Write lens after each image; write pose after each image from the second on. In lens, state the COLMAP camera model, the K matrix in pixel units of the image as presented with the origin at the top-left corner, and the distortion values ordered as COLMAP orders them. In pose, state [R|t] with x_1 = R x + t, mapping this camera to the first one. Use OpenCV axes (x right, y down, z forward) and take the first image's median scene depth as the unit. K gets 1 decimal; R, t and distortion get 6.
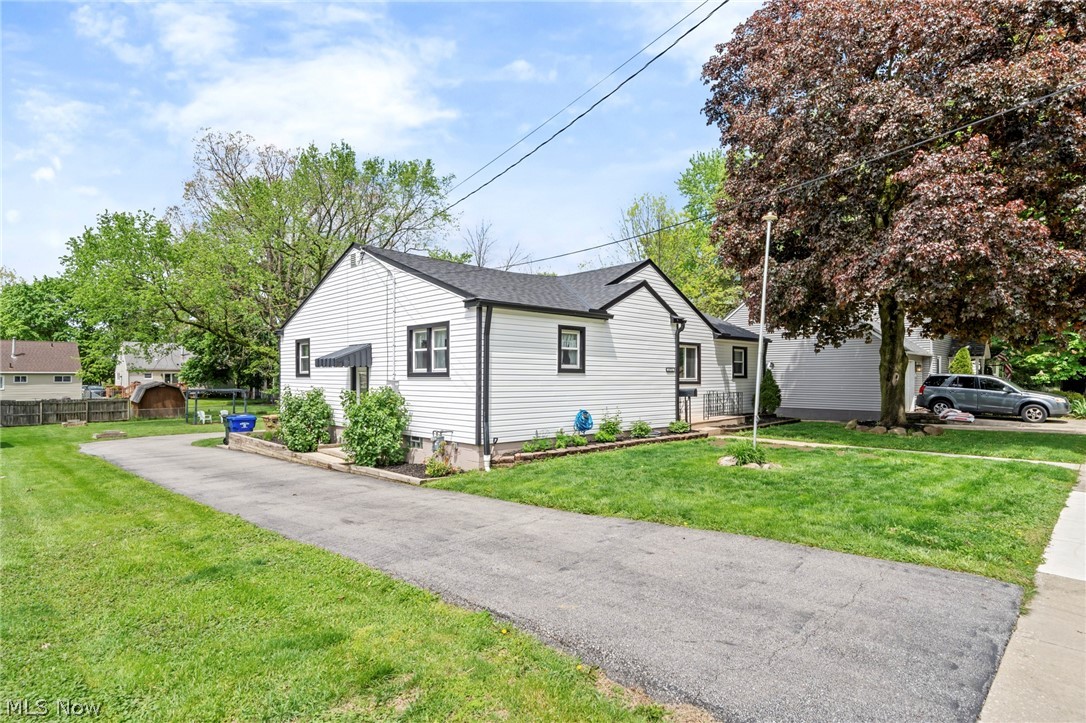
lens RADIAL K [[559.5, 0, 547.4], [0, 559.5, 365.0], [0, 0, 1]] dist [0.002680, -0.000597]
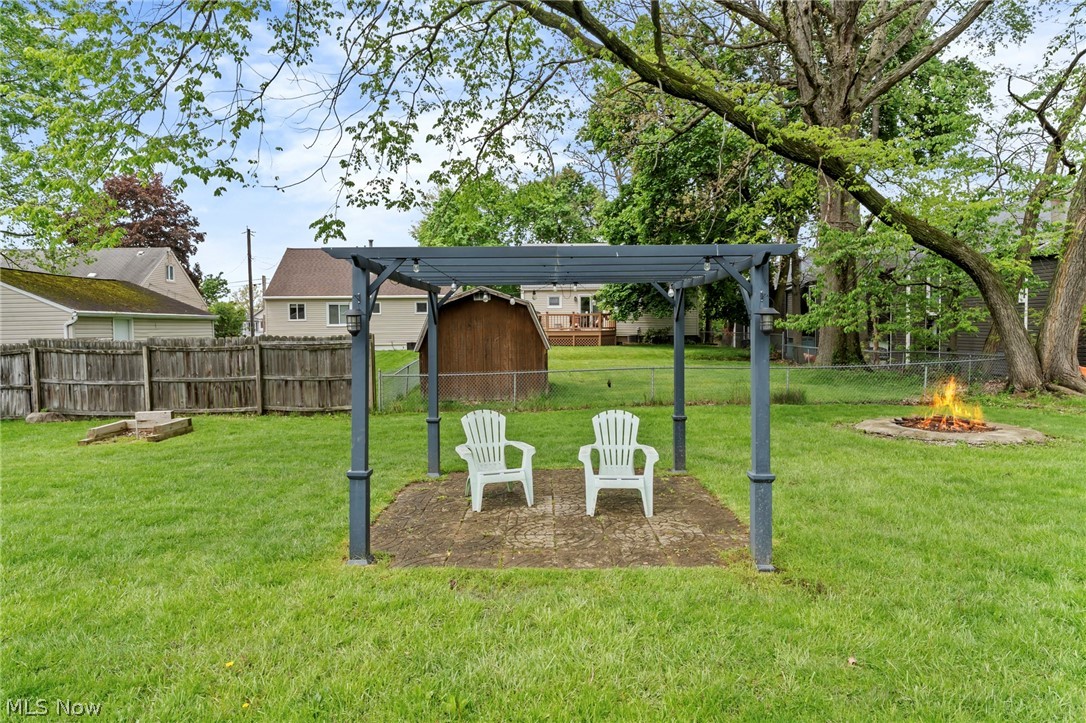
lens RADIAL K [[642.9, 0, 545.0], [0, 642.9, 356.1], [0, 0, 1]] dist [-0.004398, -0.000333]
pose [[0.726814, 0.021258, -0.686505, -0.339359], [0.025224, 0.998020, 0.057610, 0.039808], [0.686371, -0.059188, 0.724839, 0.617642]]
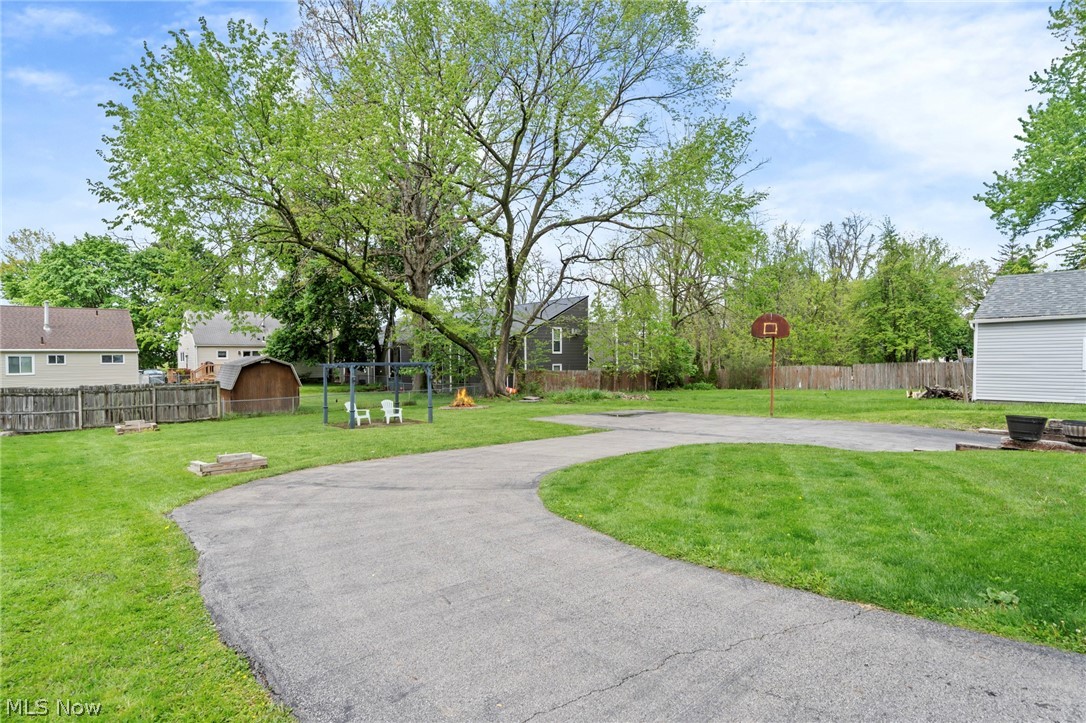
lens RADIAL K [[594.2, 0, 540.0], [0, 594.2, 362.9], [0, 0, 1]] dist [0.000845, 0.000639]
pose [[0.996019, -0.016750, -0.087553, -0.266612], [0.018676, 0.999600, 0.021224, 0.024350], [0.087162, -0.022774, 0.995934, 0.305165]]
